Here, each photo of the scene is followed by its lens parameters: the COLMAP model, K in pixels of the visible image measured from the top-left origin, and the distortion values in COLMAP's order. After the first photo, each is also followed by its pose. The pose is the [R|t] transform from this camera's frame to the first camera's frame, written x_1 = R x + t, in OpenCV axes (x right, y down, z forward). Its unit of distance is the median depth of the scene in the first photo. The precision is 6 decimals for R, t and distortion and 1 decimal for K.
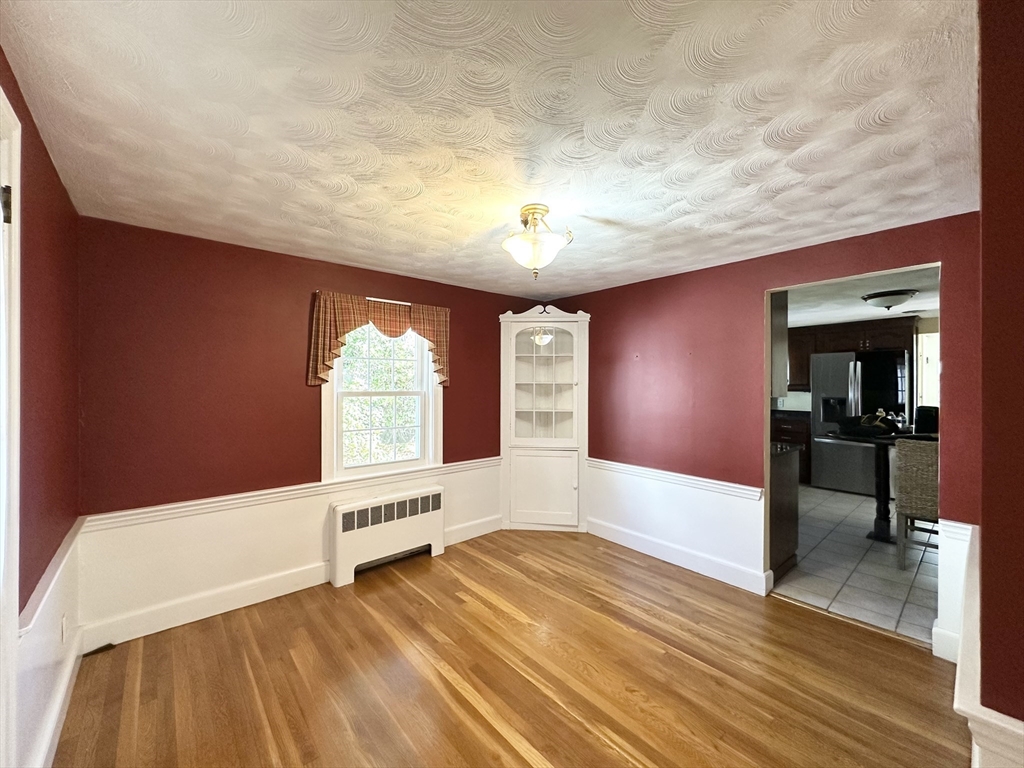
lens RADIAL K [[408.0, 0, 512.5], [0, 408.0, 382.2], [0, 0, 1]] dist [-0.001037, -0.000034]
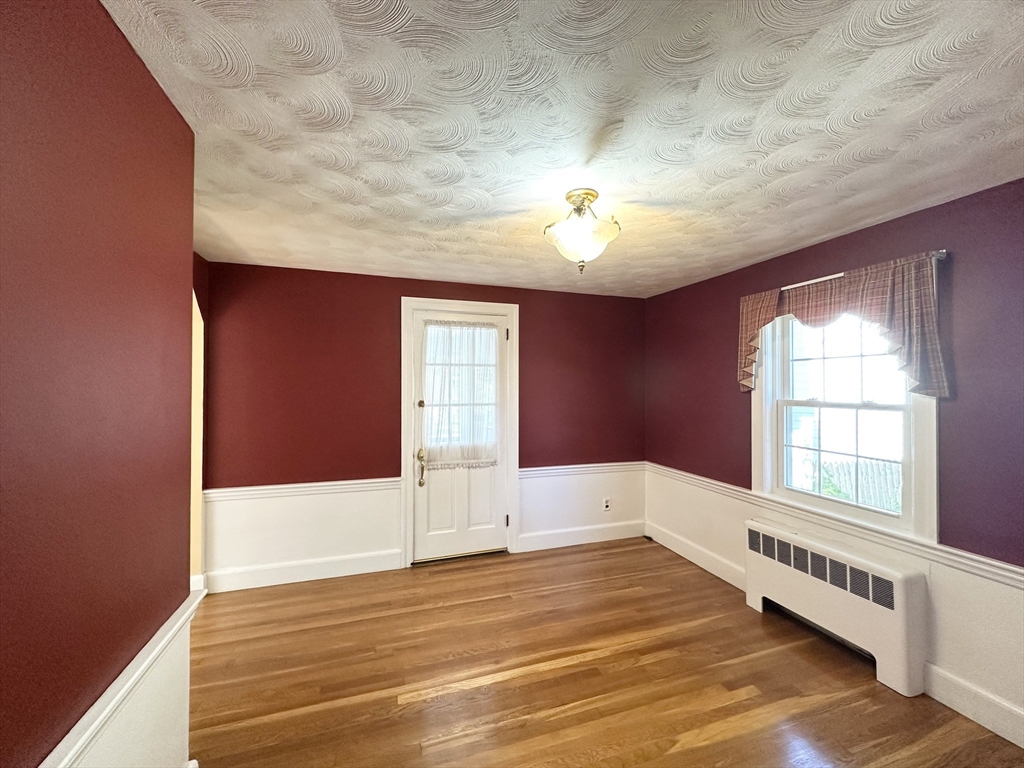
lens RADIAL K [[408.0, 0, 512.5], [0, 408.0, 382.2], [0, 0, 1]] dist [-0.001037, -0.000034]
pose [[-0.384242, -0.010110, -0.923177, 0.696950], [-0.001183, 0.999945, -0.010458, -0.004969], [0.923232, -0.002926, -0.384233, 0.901271]]
